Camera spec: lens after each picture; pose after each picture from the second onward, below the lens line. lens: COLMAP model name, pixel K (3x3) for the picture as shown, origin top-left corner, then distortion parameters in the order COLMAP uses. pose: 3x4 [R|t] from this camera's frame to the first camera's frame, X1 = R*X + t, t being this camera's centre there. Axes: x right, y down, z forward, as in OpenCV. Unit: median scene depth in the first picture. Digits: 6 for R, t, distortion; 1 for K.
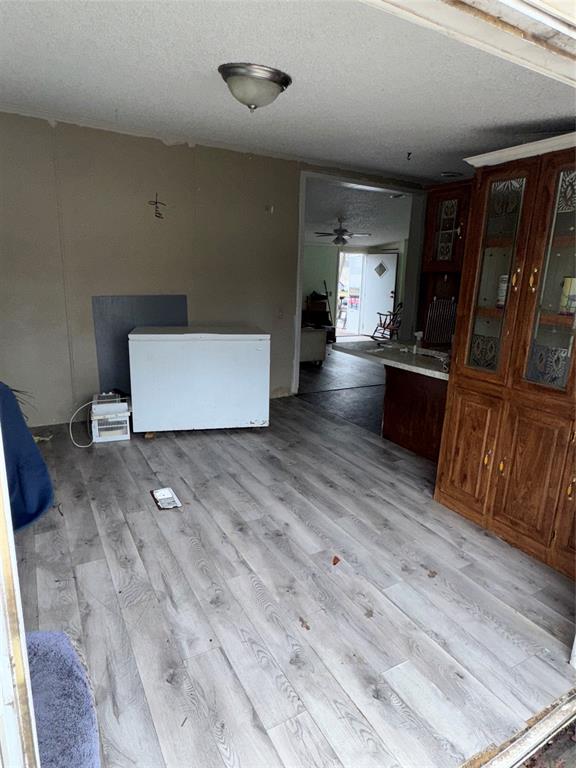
lens RADIAL K [[461.4, 0, 287.0], [0, 461.4, 382.8], [0, 0, 1]] dist [-0.003235, -0.000073]
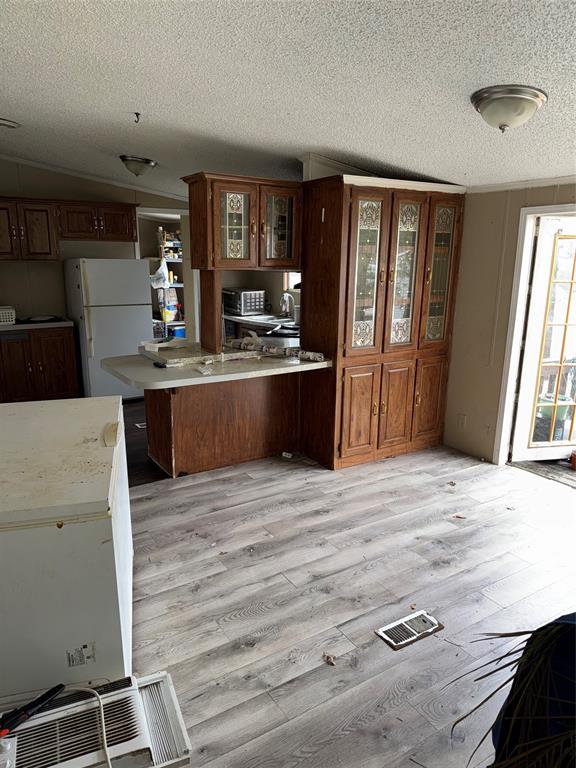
lens RADIAL K [[536.8, 0, 286.8], [0, 536.8, 384.2], [0, 0, 1]] dist [0.047620, -0.004498]
pose [[-0.040532, -0.274640, 0.960692, -0.948496], [0.221485, 0.935094, 0.276667, -0.360703], [-0.974321, 0.223993, 0.022928, 1.098975]]
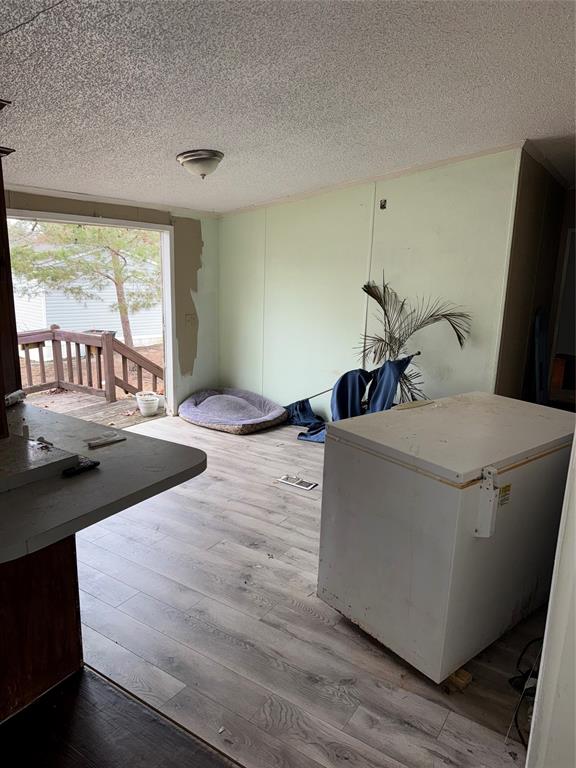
lens RADIAL K [[536.8, 0, 288.5], [0, 536.8, 385.7], [0, 0, 1]] dist [0.047620, -0.004498]
pose [[-0.890398, 0.045254, -0.452927, 0.364733], [-0.155966, 0.904479, 0.396979, -0.511705], [0.427628, 0.424110, -0.798288, 2.005125]]
